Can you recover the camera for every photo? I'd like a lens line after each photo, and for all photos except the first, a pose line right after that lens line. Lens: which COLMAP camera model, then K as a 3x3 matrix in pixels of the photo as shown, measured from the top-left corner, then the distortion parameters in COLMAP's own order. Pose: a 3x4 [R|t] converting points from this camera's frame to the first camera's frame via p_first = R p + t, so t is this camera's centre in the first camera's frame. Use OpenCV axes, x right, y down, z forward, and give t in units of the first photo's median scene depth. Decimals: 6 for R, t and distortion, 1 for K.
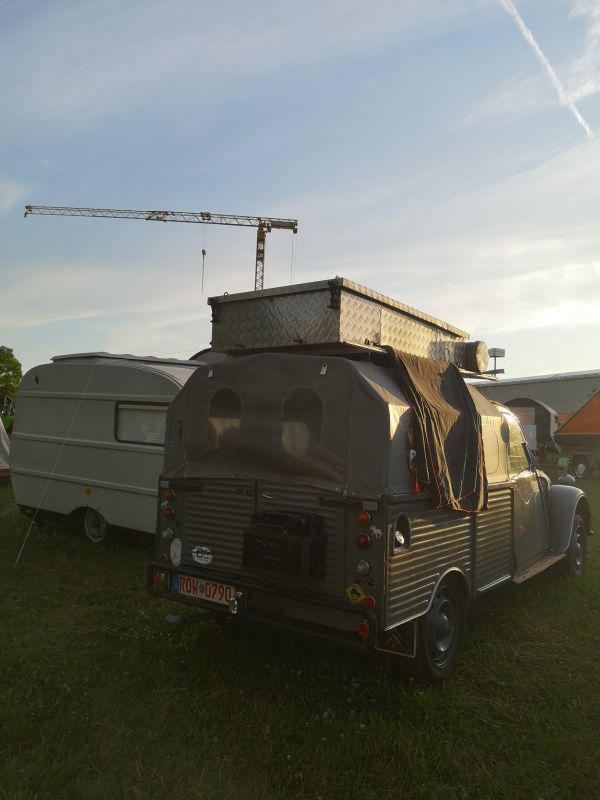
lens RADIAL K [[639.4, 0, 300.0], [0, 639.4, 400.0], [0, 0, 1]] dist [0.087501, -0.136010]
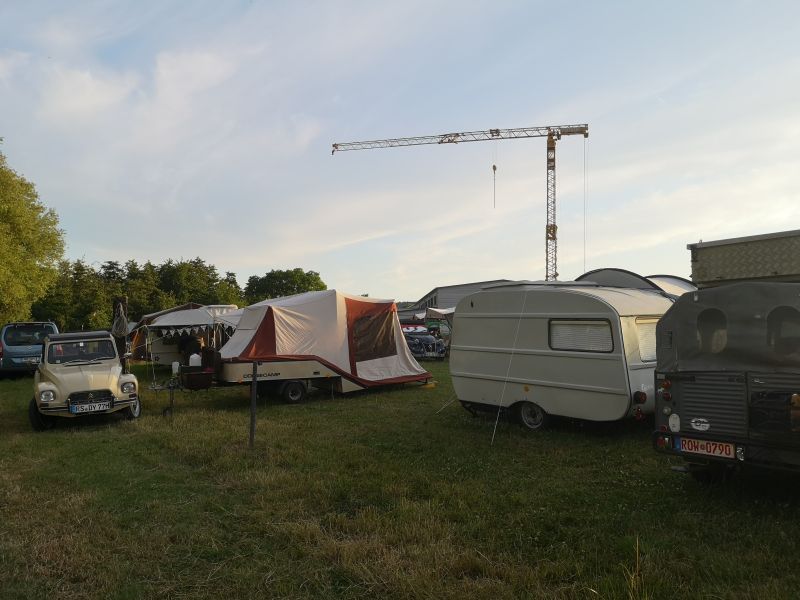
lens RADIAL K [[639.4, 0, 400.0], [0, 639.4, 300.0], [0, 0, 1]] dist [0.087501, -0.136010]
pose [[0.958893, -0.051790, -0.279003, -0.200161], [0.047324, 0.998621, -0.022723, -0.018968], [0.279795, 0.008585, 0.960021, -0.309790]]
